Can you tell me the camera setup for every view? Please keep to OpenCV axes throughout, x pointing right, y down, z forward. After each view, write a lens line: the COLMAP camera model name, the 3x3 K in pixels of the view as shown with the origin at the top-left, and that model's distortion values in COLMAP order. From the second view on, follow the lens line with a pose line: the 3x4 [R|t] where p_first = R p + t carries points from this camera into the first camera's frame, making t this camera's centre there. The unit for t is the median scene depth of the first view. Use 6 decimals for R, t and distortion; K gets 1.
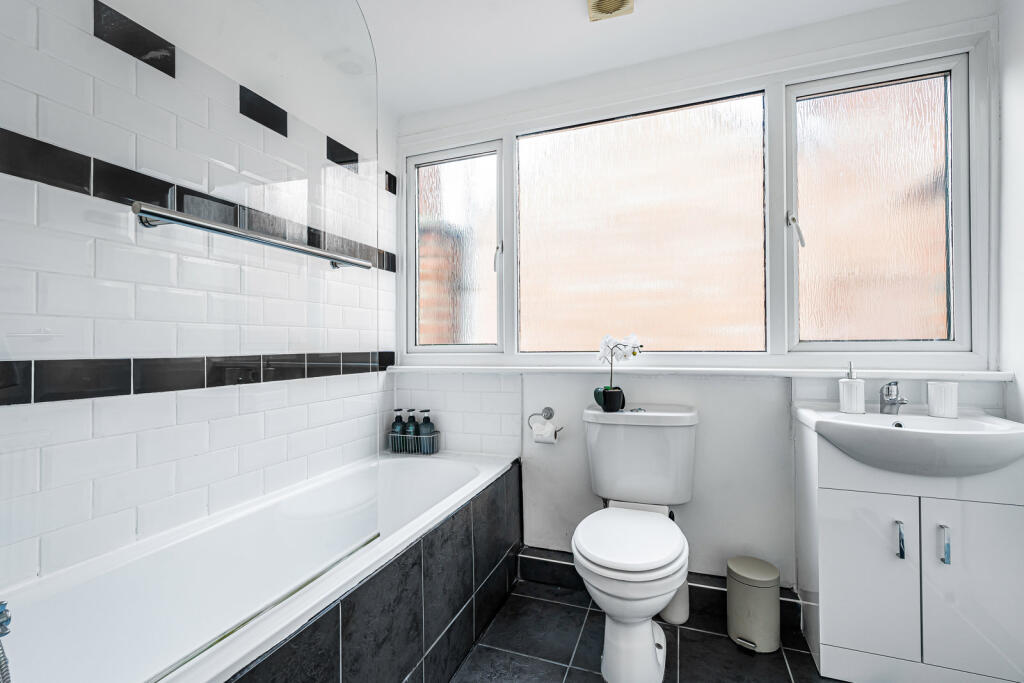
lens RADIAL K [[453.0, 0, 512.0], [0, 453.0, 341.5], [0, 0, 1]] dist [0.017342, -0.005377]
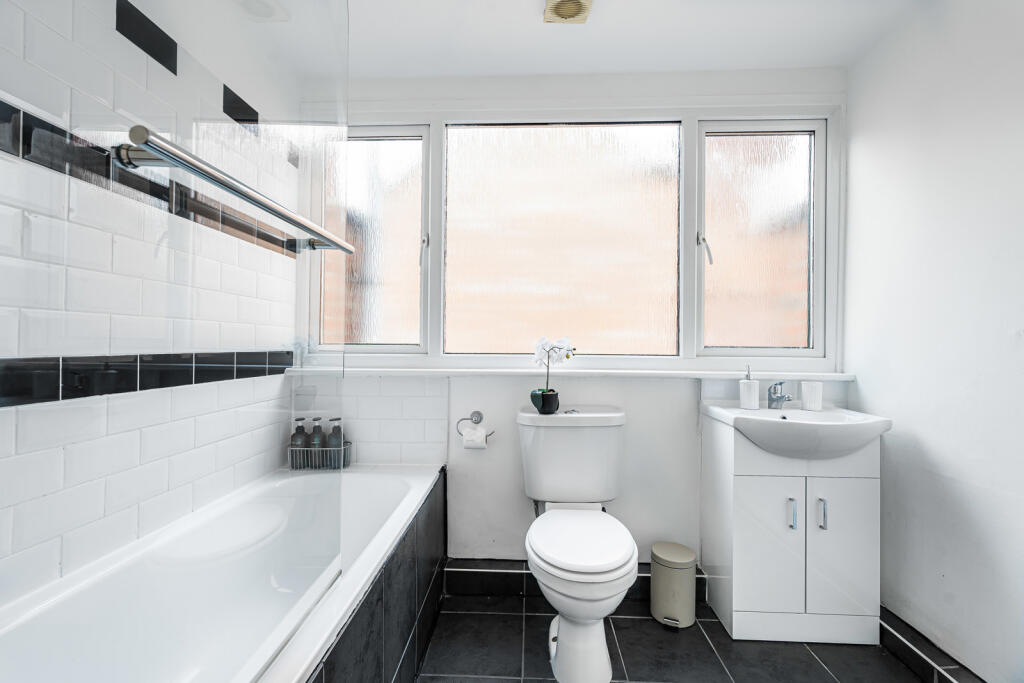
lens RADIAL K [[453.0, 0, 512.0], [0, 453.0, 341.5], [0, 0, 1]] dist [0.017342, -0.005377]
pose [[0.948872, 0.018597, 0.315114, -0.187562], [-0.018599, 0.999823, -0.003004, -0.001606], [-0.315114, -0.003011, 0.949049, 0.075405]]
